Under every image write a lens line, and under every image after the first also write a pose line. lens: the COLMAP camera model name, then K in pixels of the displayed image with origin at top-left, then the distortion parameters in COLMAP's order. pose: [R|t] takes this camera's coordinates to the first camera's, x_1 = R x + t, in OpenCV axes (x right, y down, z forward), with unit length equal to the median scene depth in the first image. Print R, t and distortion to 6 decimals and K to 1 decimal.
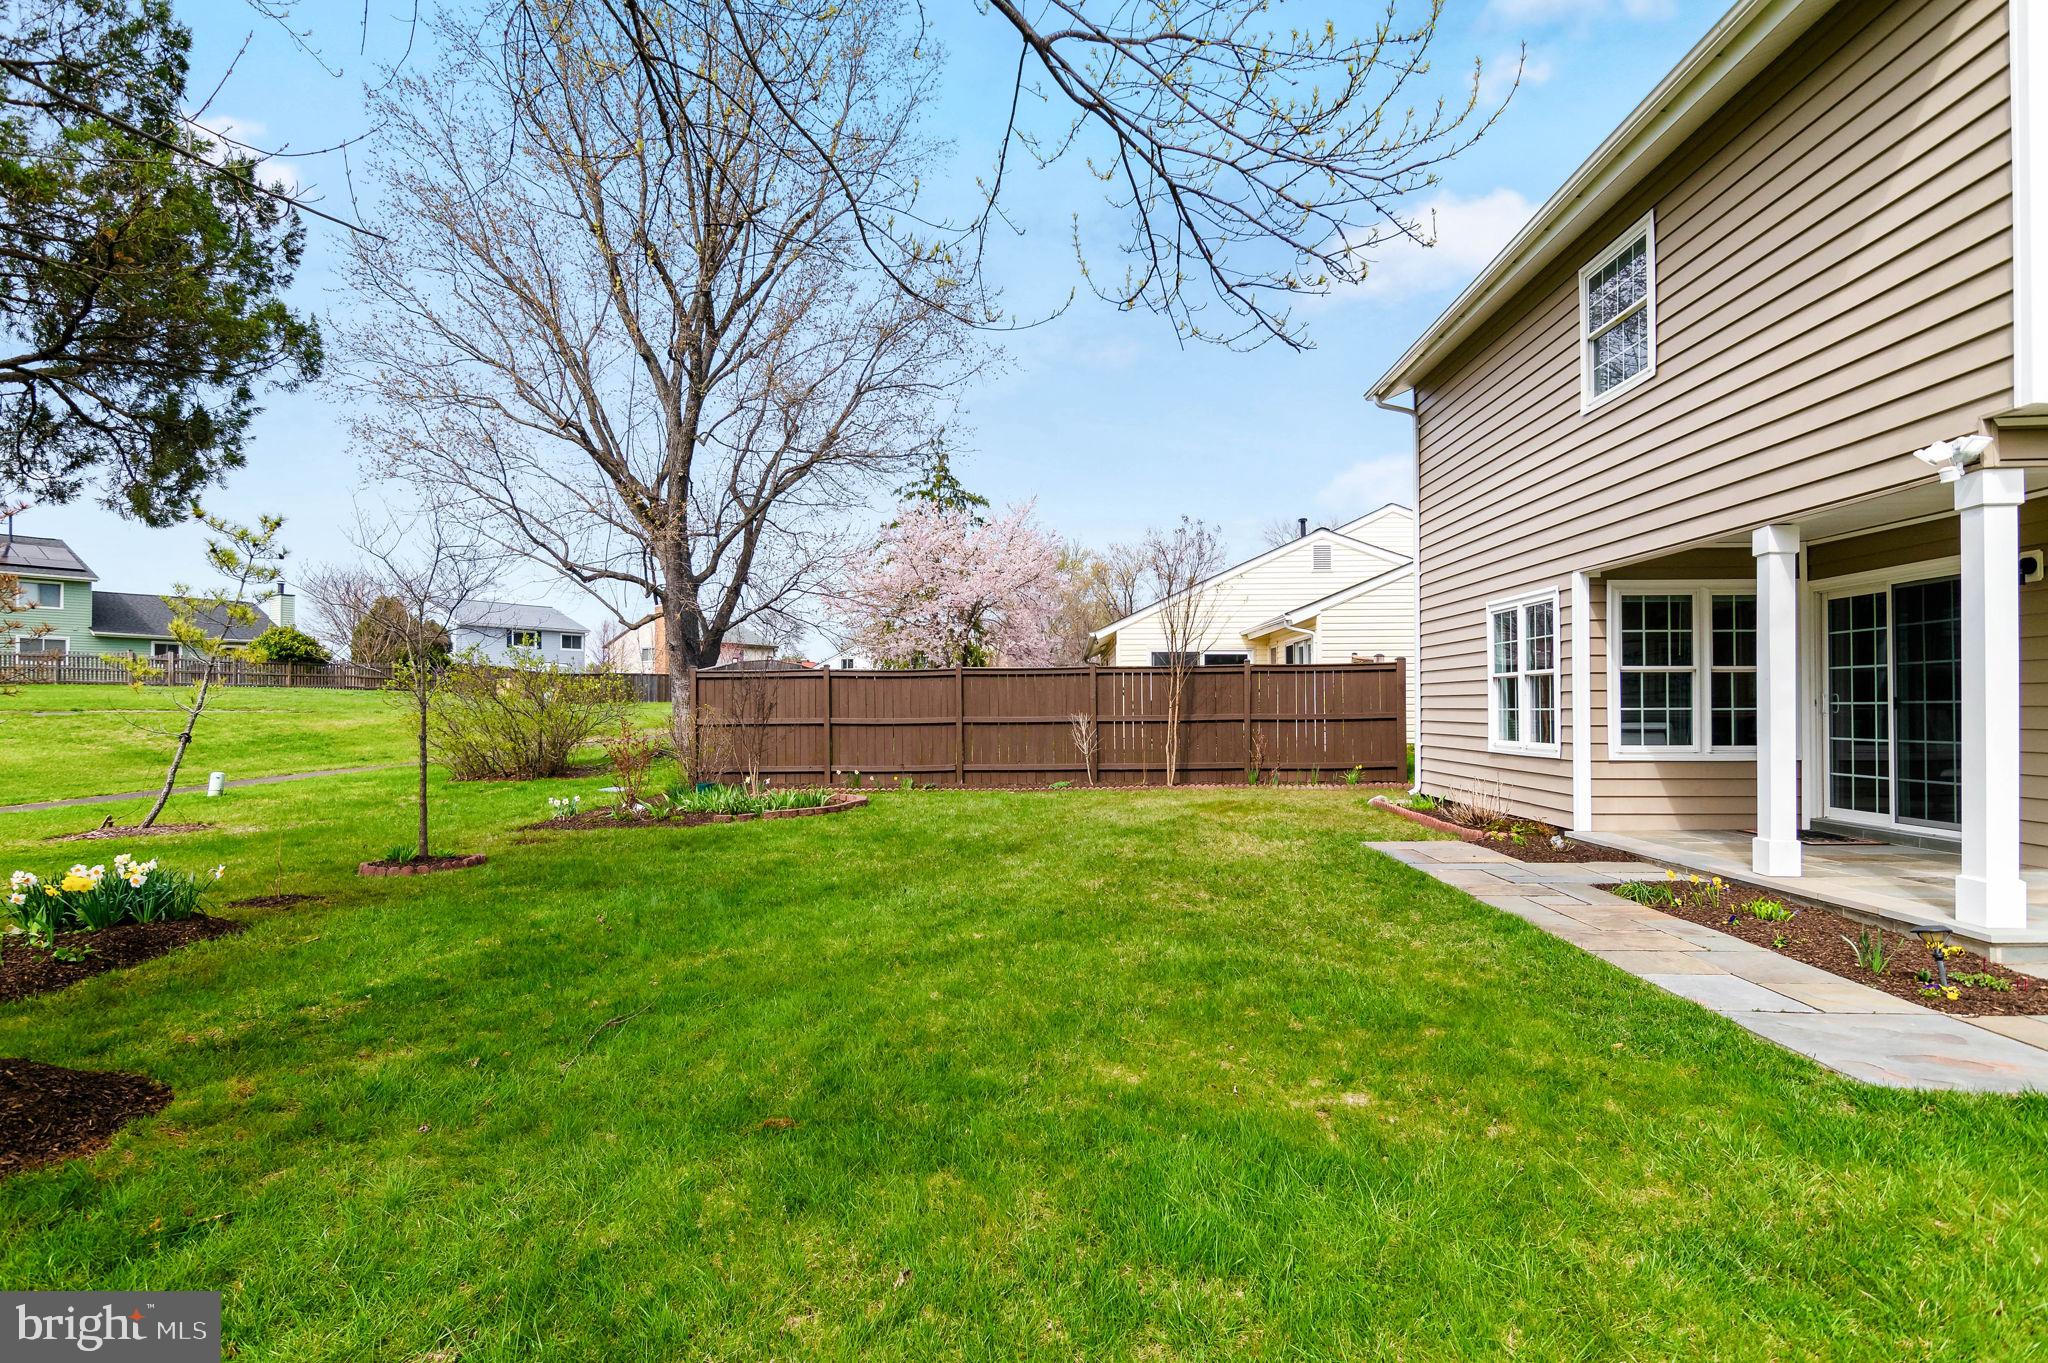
lens RADIAL K [[1095.6, 0, 1016.9], [0, 1095.6, 695.2], [0, 0, 1]] dist [0.000203, -0.001746]
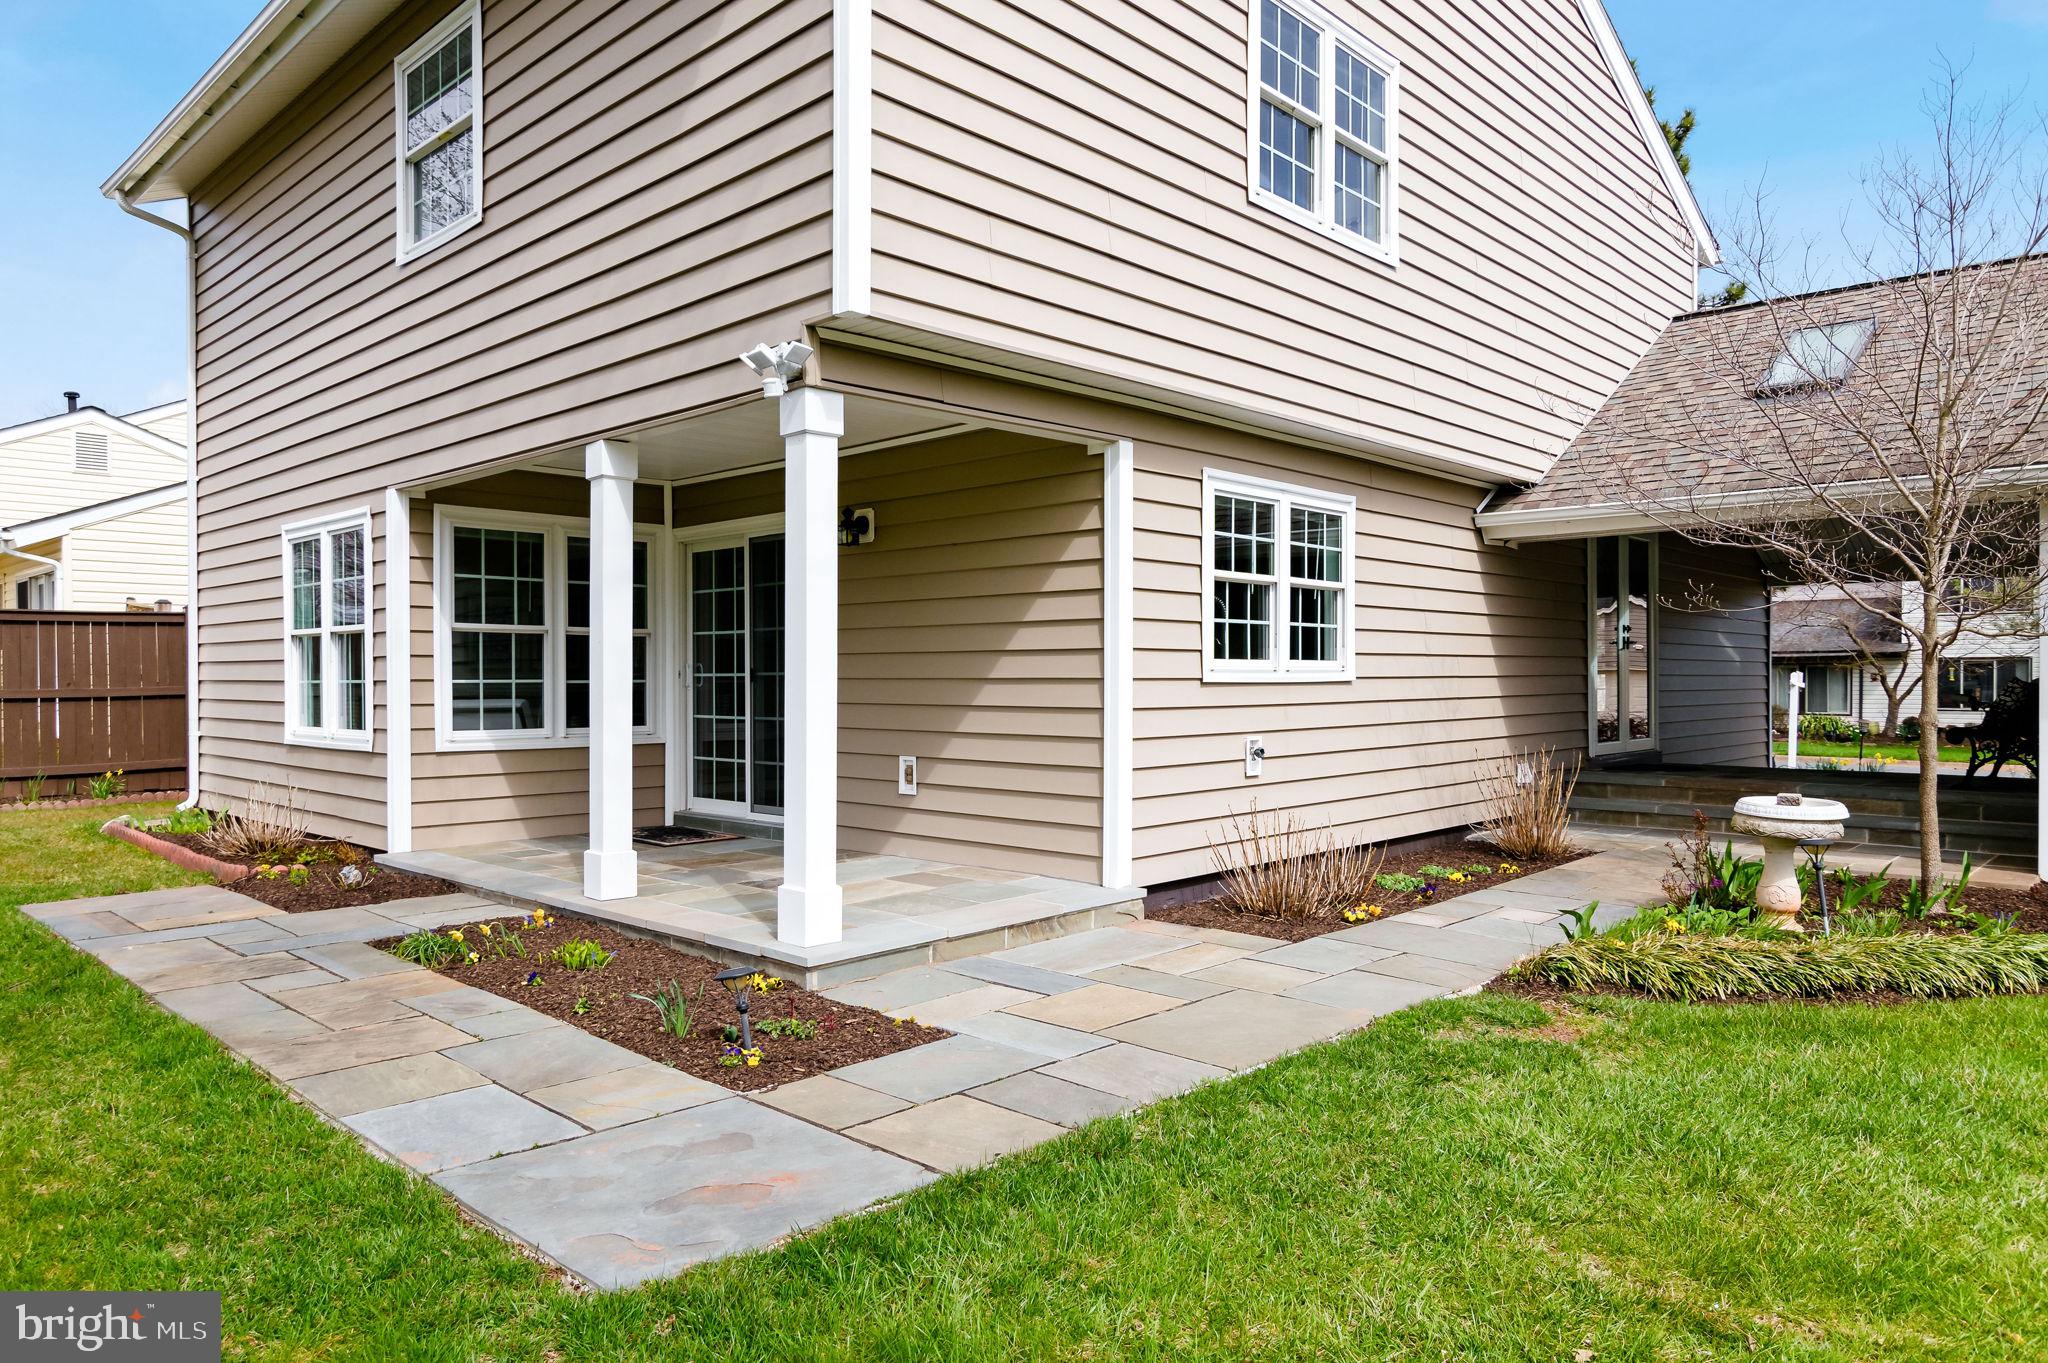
lens RADIAL K [[1300.5, 0, 1026.4], [0, 1300.5, 682.3], [0, 0, 1]] dist [-0.000657, 0.000098]
pose [[0.663763, -0.000089, 0.747943, 0.161200], [-0.009988, 0.999910, 0.008984, 0.001524], [-0.747877, -0.013434, 0.663702, 0.139359]]
